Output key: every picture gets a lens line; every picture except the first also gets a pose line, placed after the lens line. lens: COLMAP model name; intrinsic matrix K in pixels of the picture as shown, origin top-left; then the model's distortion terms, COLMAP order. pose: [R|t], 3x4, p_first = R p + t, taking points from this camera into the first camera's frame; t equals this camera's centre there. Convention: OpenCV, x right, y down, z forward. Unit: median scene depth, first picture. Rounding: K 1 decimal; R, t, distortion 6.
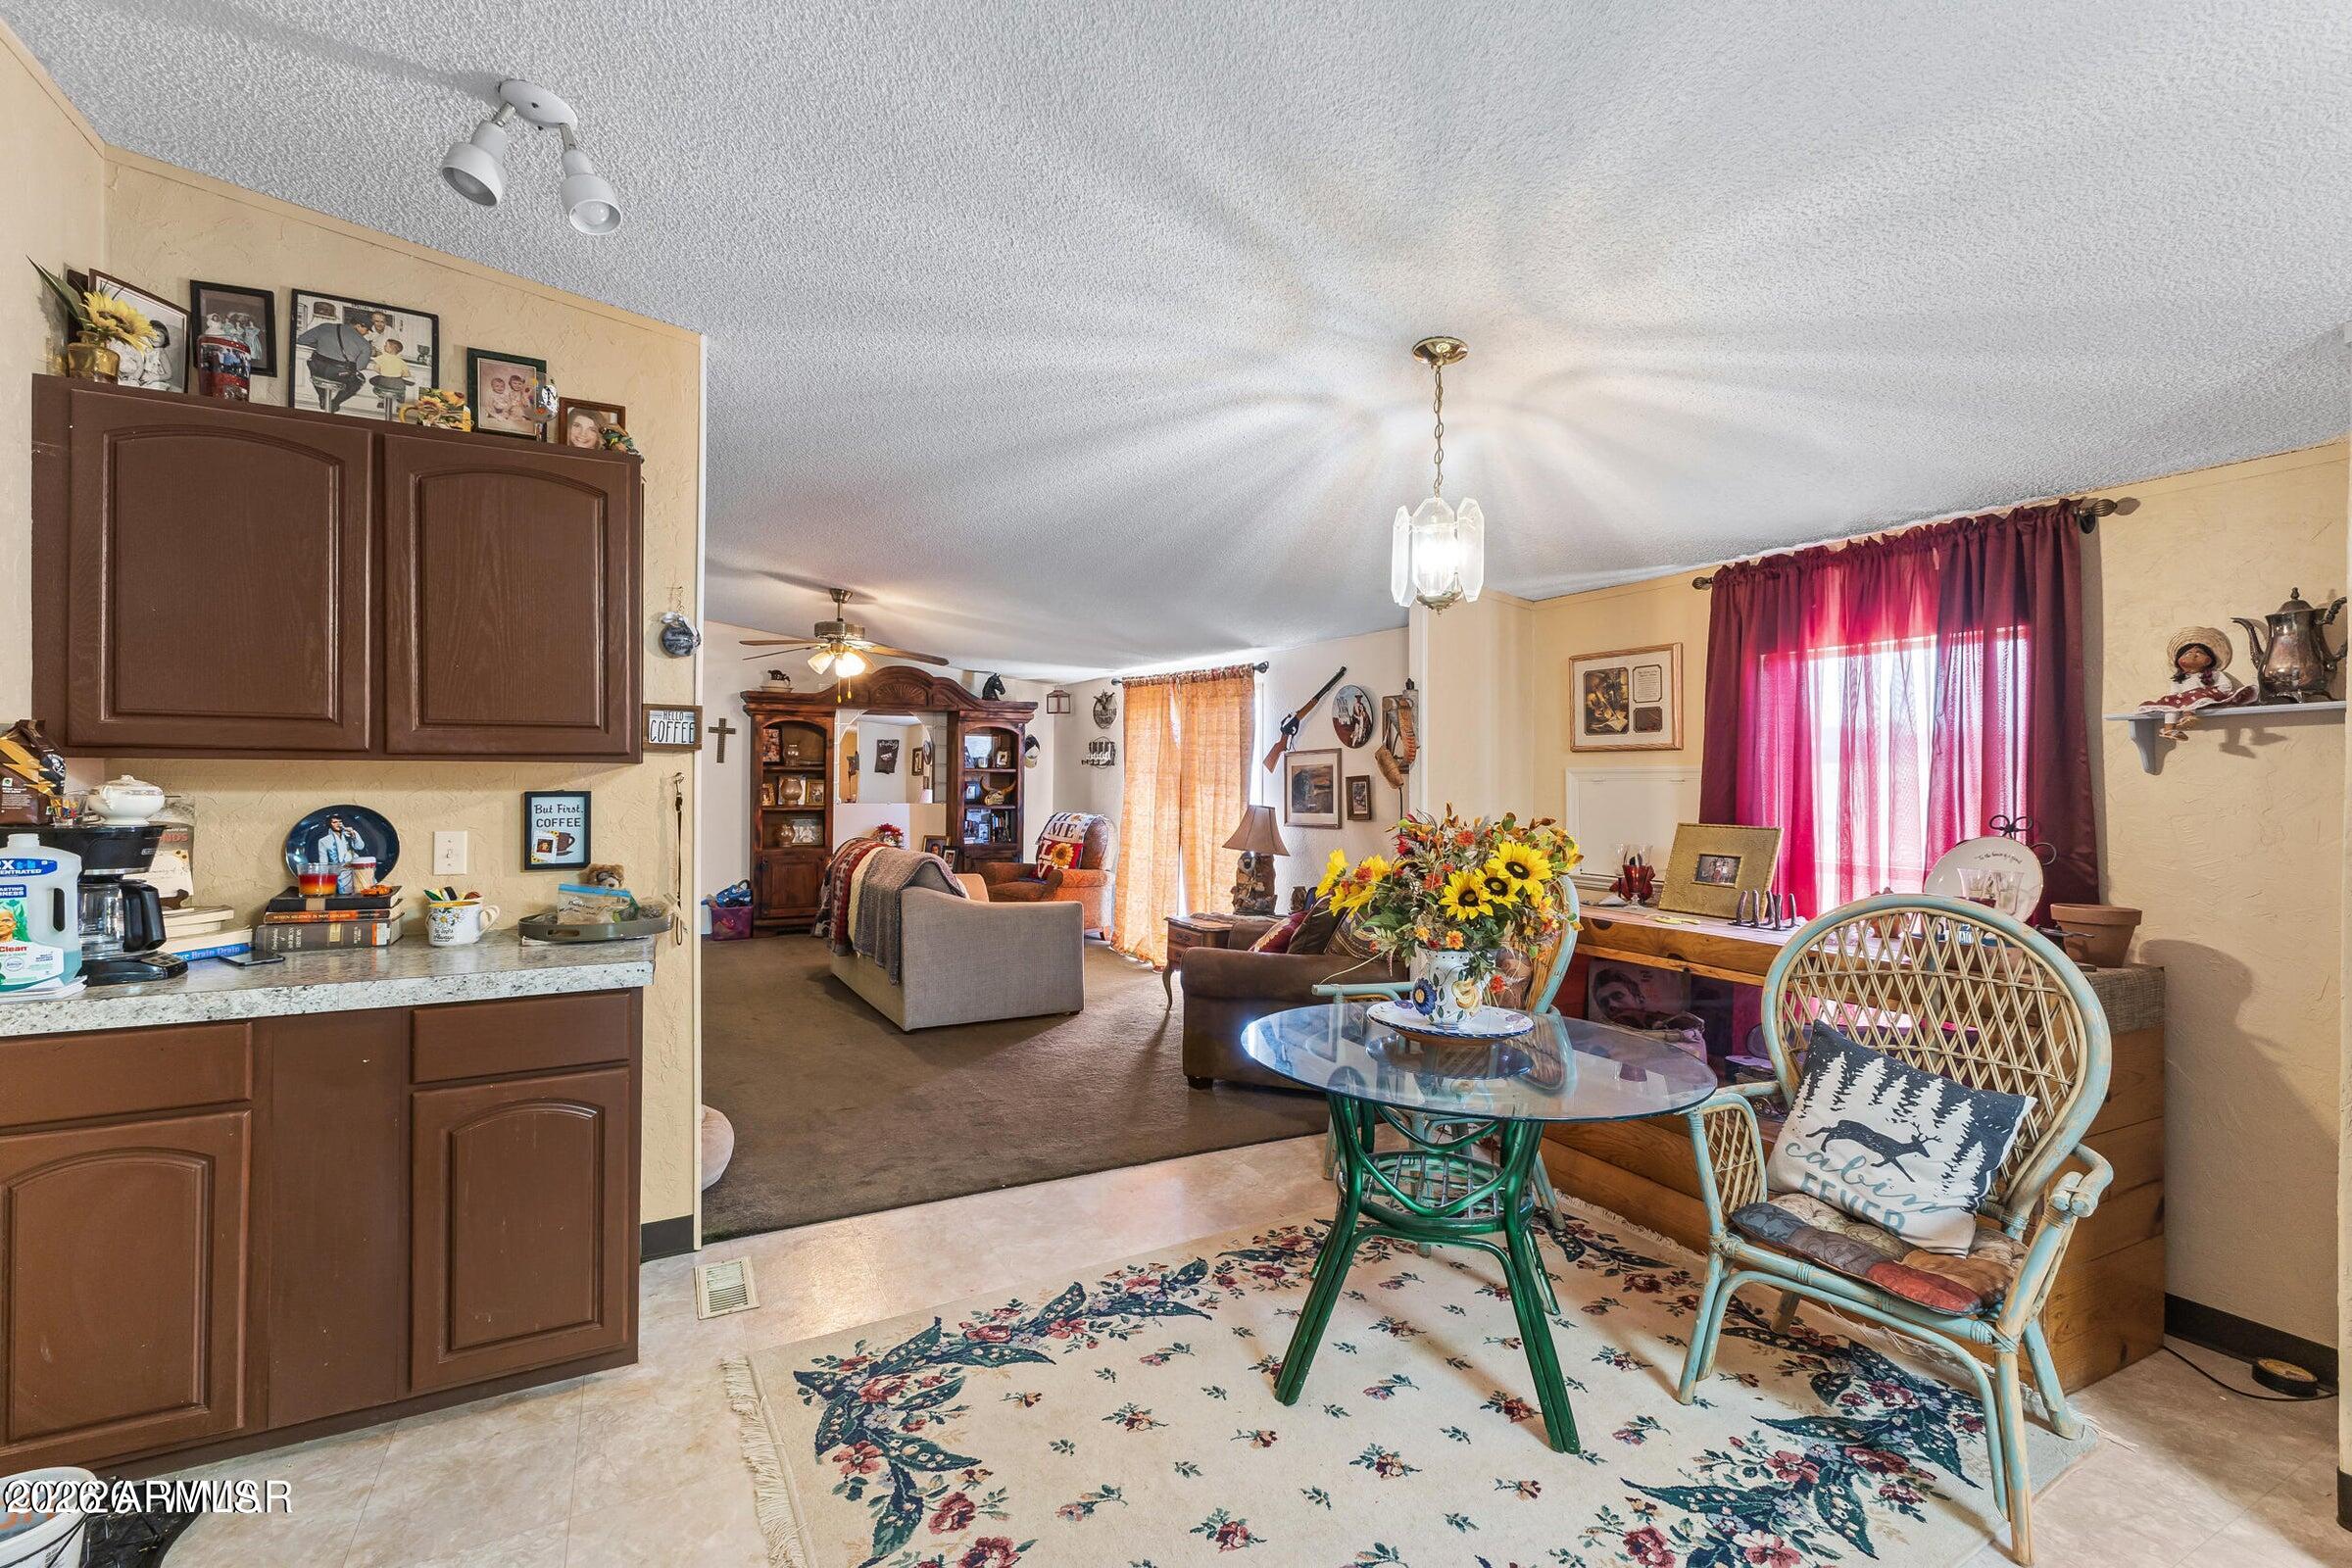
lens RADIAL K [[1010.8, 0, 1183.3], [0, 1010.8, 773.1], [0, 0, 1]] dist [0.001892, 0.000183]
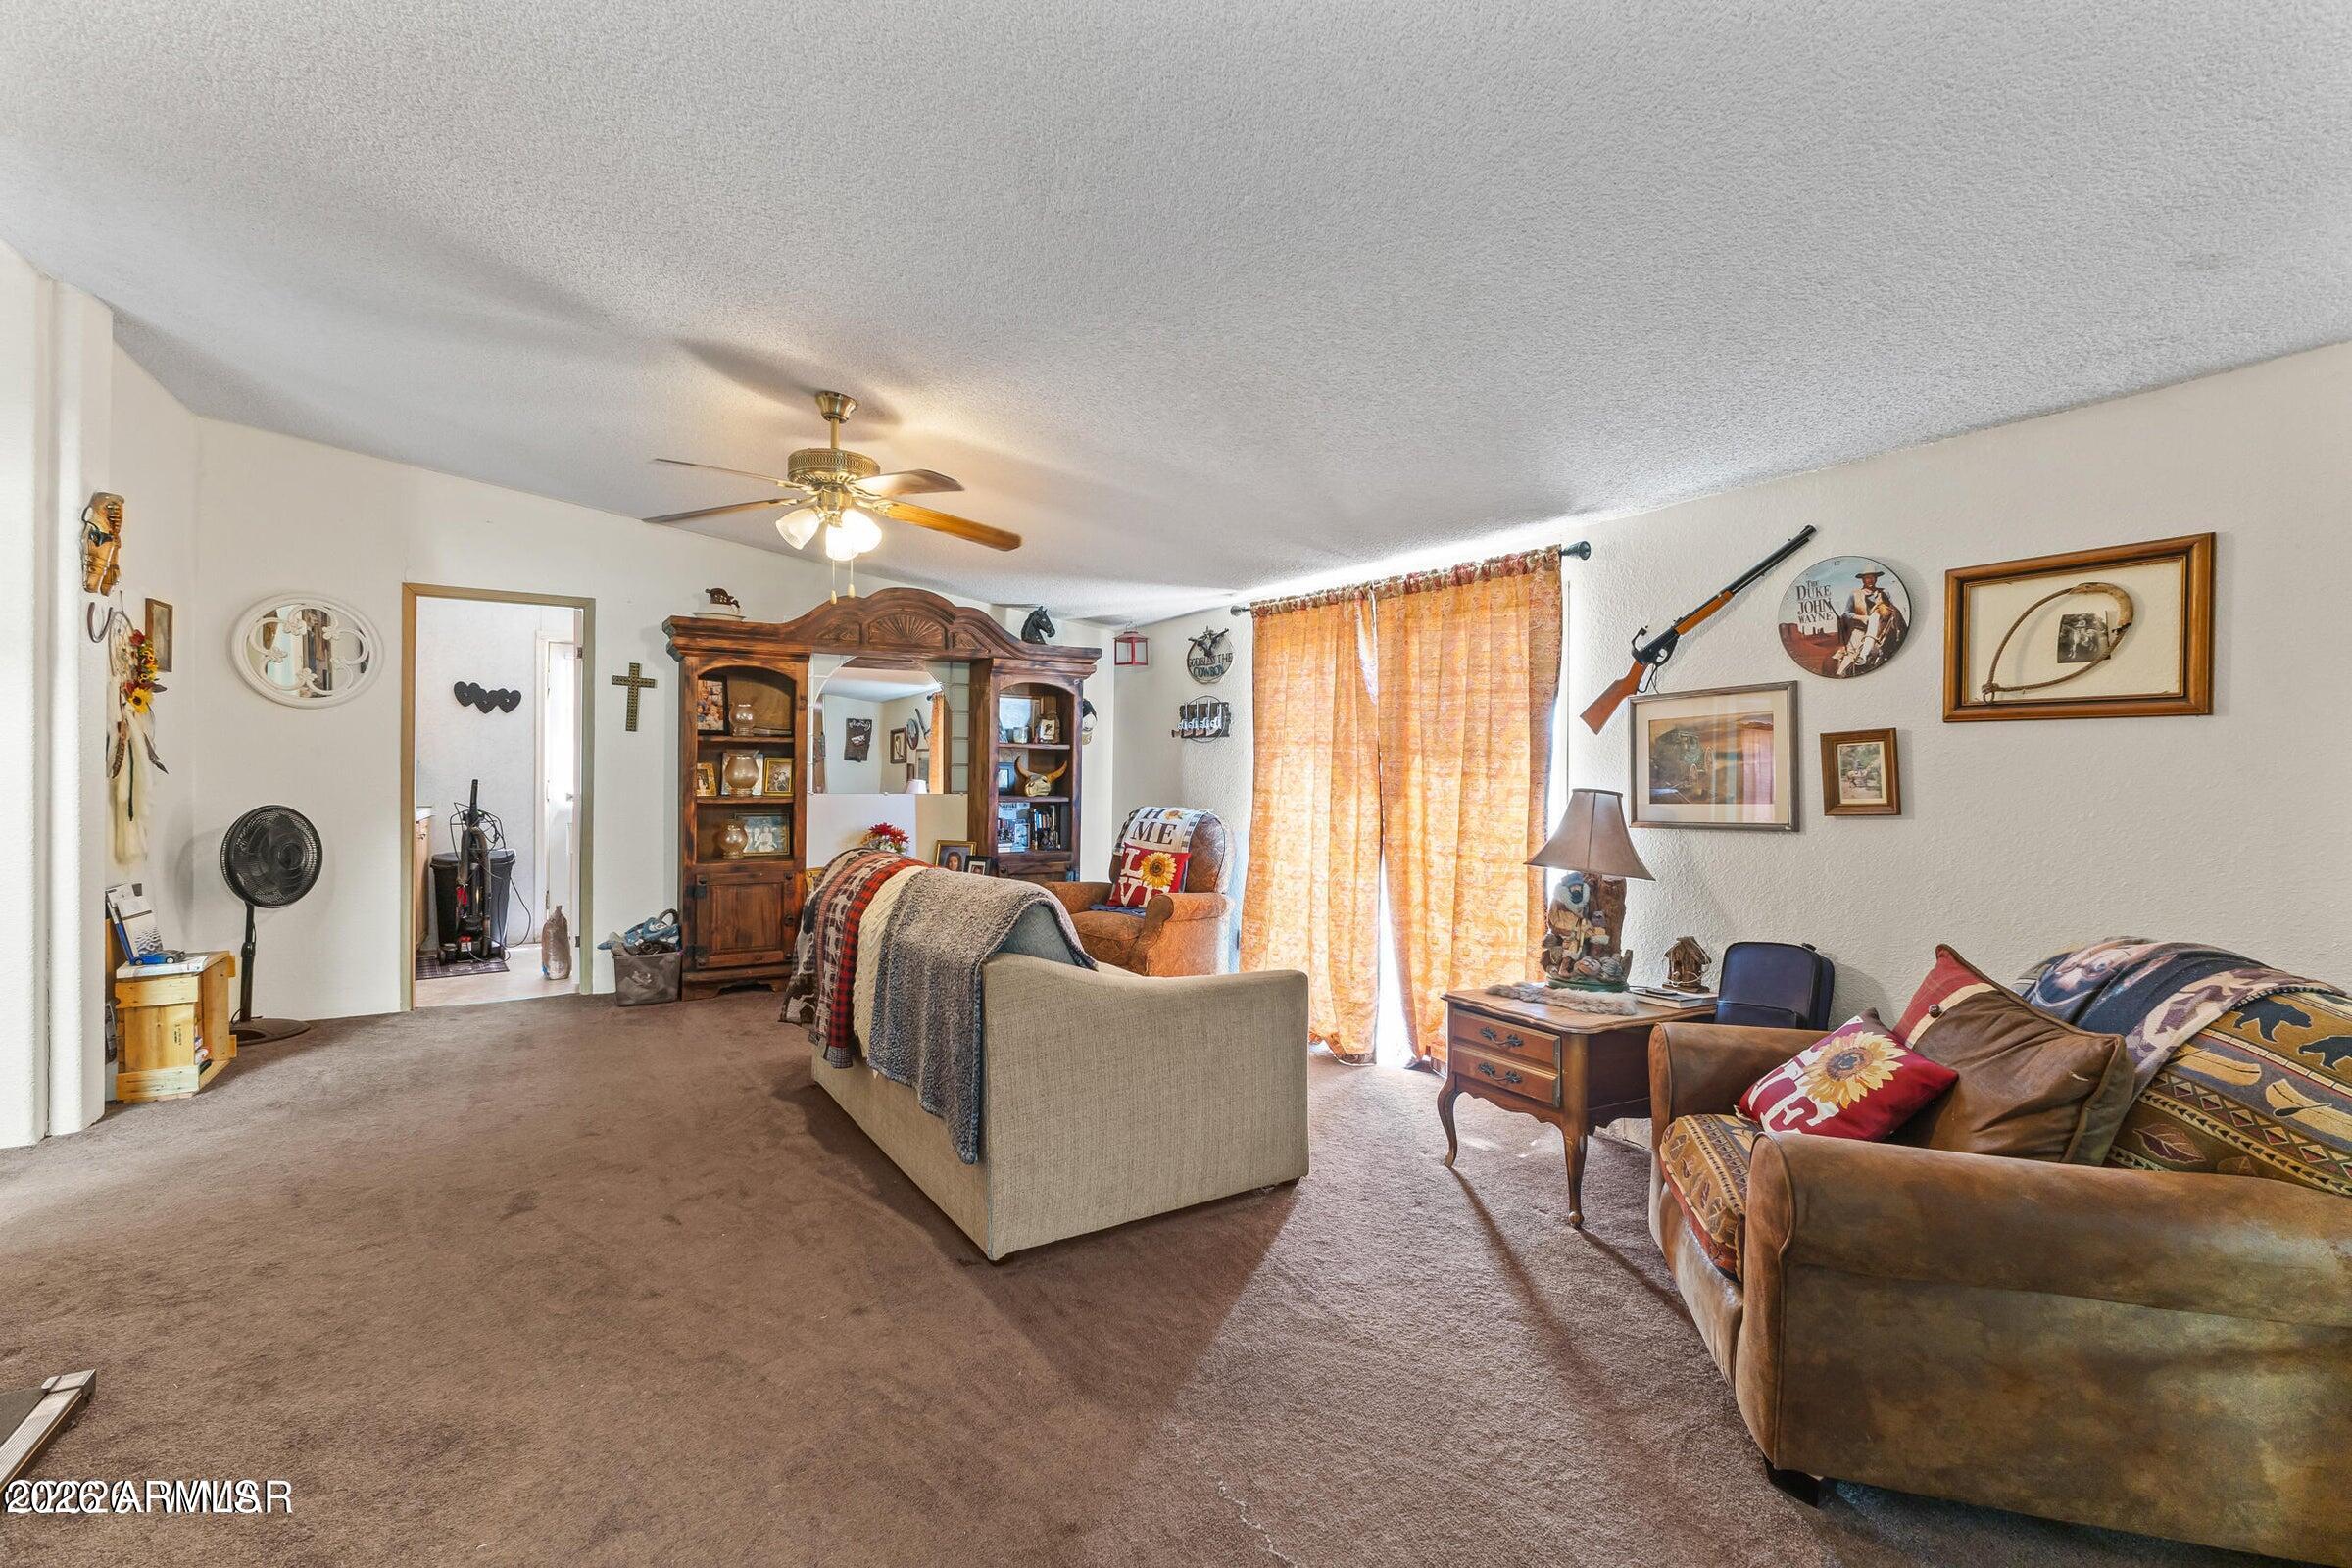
lens RADIAL K [[1010.8, 0, 1183.3], [0, 1010.8, 773.1], [0, 0, 1]] dist [0.001892, 0.000183]
pose [[0.998921, 0.000330, 0.046447, -0.134984], [-0.000407, 0.999999, 0.001648, 0.016275], [-0.046446, -0.001665, 0.998919, 0.338487]]
